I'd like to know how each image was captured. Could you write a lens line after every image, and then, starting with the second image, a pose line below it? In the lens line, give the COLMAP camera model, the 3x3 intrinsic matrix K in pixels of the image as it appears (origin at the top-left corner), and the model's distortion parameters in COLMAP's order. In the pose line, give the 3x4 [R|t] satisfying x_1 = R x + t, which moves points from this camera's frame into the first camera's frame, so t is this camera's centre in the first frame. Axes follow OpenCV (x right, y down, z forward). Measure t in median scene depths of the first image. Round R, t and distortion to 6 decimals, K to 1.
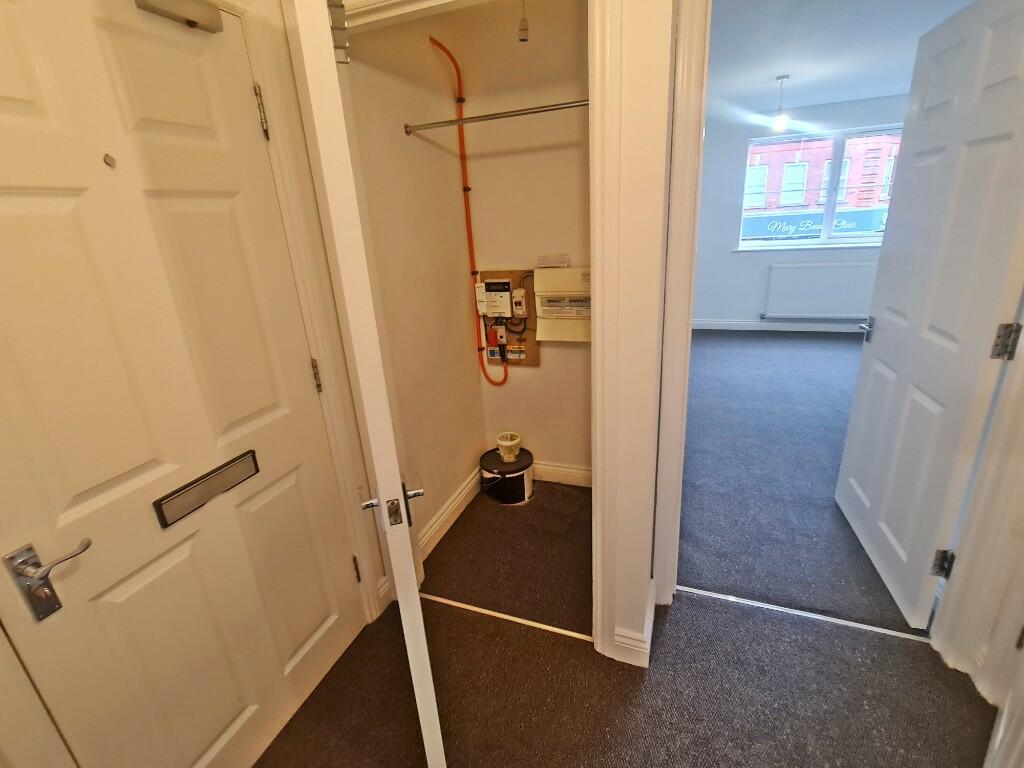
lens RADIAL K [[483.7, 0, 509.1], [0, 483.7, 384.9], [0, 0, 1]] dist [-0.001387, -0.001258]
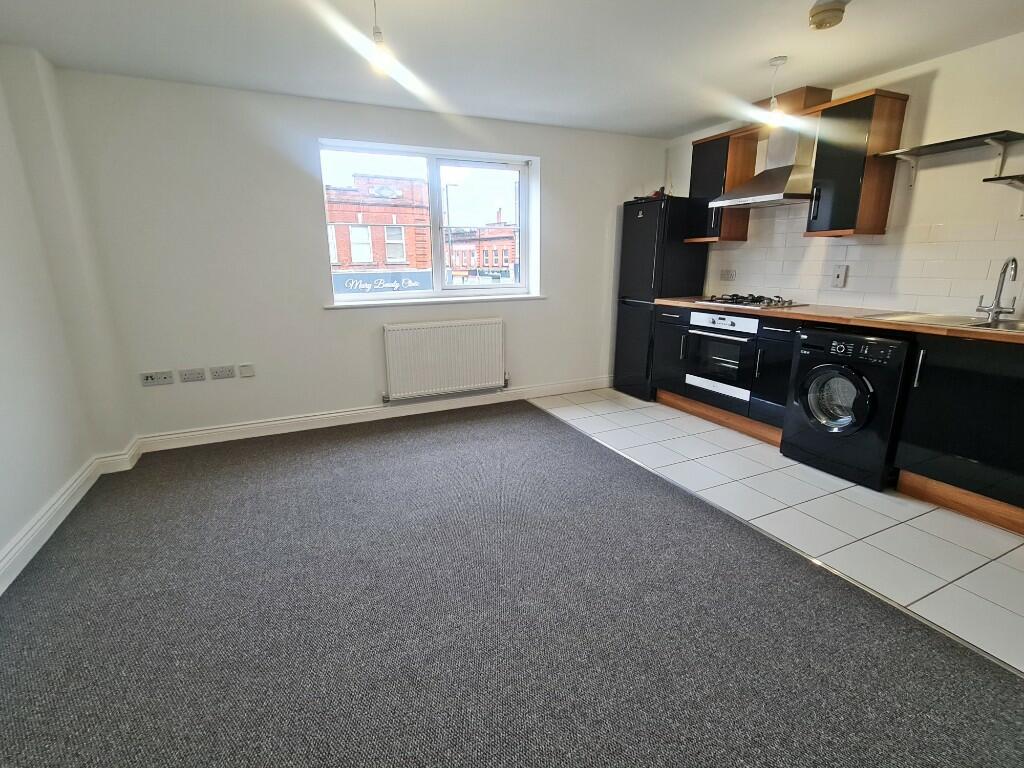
lens RADIAL K [[483.7, 0, 509.1], [0, 483.7, 384.9], [0, 0, 1]] dist [-0.001387, -0.001258]
pose [[0.696317, -0.126055, 0.706578, 0.160527], [0.206022, 0.978131, -0.028529, -0.105324], [-0.687530, 0.165436, 0.707059, 0.386314]]
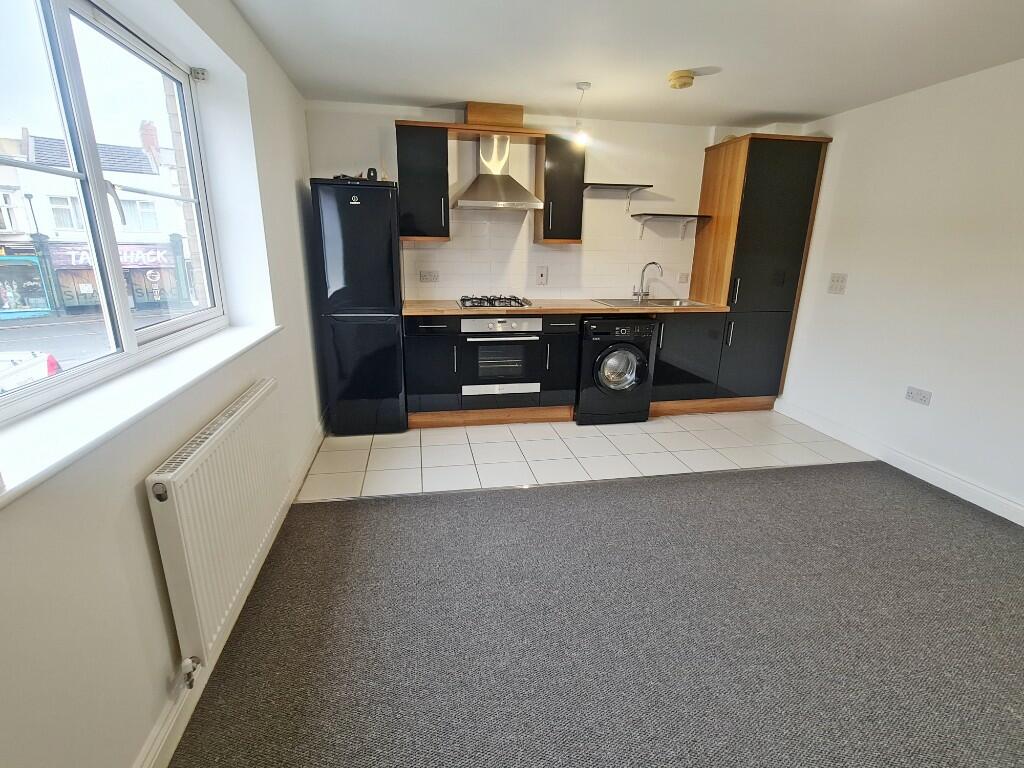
lens RADIAL K [[483.7, 0, 509.1], [0, 483.7, 384.9], [0, 0, 1]] dist [-0.001387, -0.001258]
pose [[-0.522831, -0.185533, 0.832001, 0.265172], [0.296398, 0.875559, 0.381503, -0.317860], [-0.799248, 0.446064, -0.402778, 0.913244]]
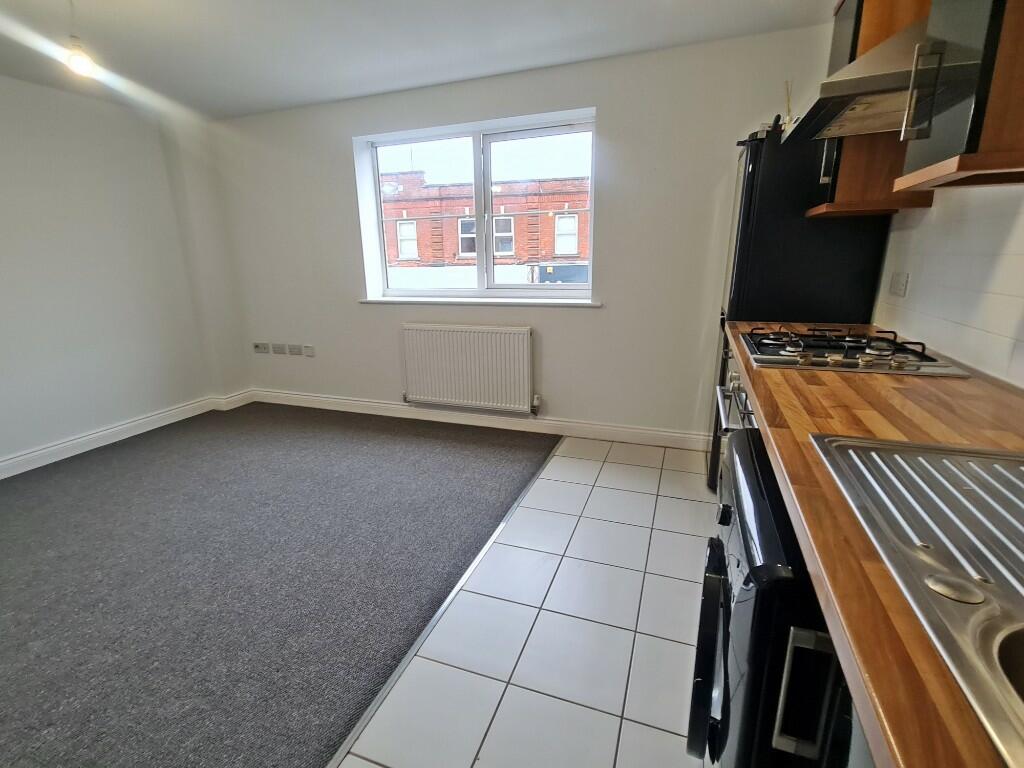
lens RADIAL K [[483.7, 0, 509.1], [0, 483.7, 384.9], [0, 0, 1]] dist [-0.001387, -0.001258]
pose [[0.999216, 0.038298, 0.010008, 0.666101], [-0.037449, 0.996521, -0.074457, -0.115699], [-0.012824, 0.074024, 0.997174, 0.322197]]
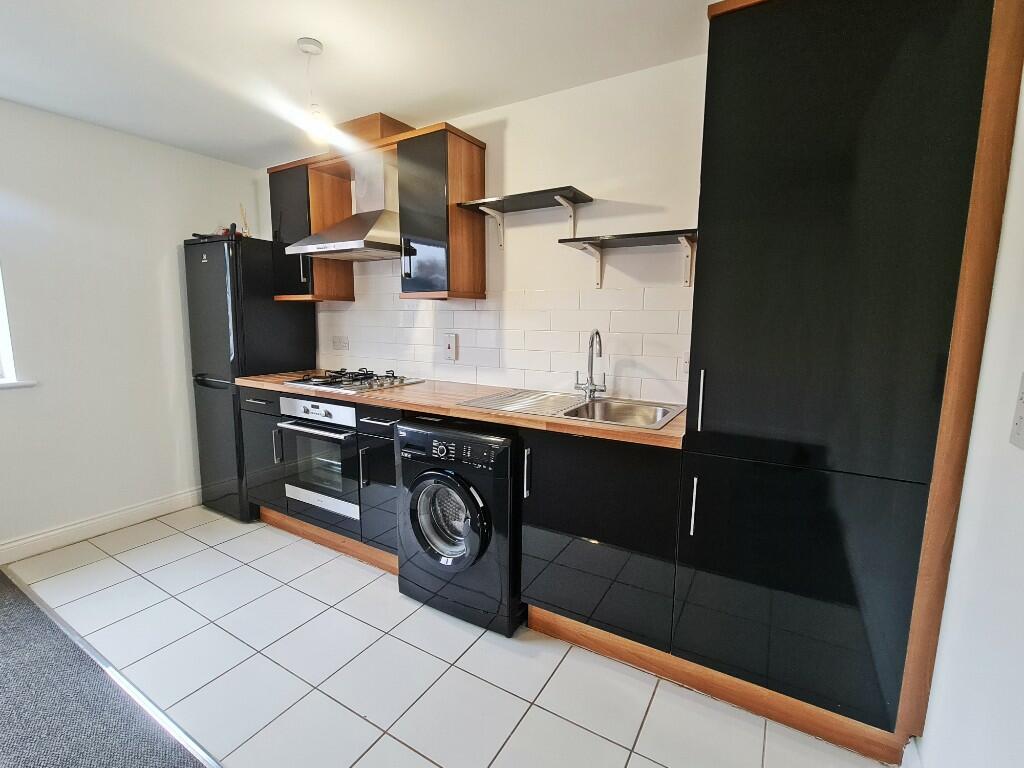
lens RADIAL K [[464.0, 0, 512.0], [0, 464.0, 384.0], [0, 0, 1]] dist [-0.000158, -0.000200]
pose [[0.172045, -0.078615, 0.981947, 0.421569], [0.306857, 0.951492, 0.022413, -0.124146], [-0.936077, 0.297461, 0.187823, 0.368804]]
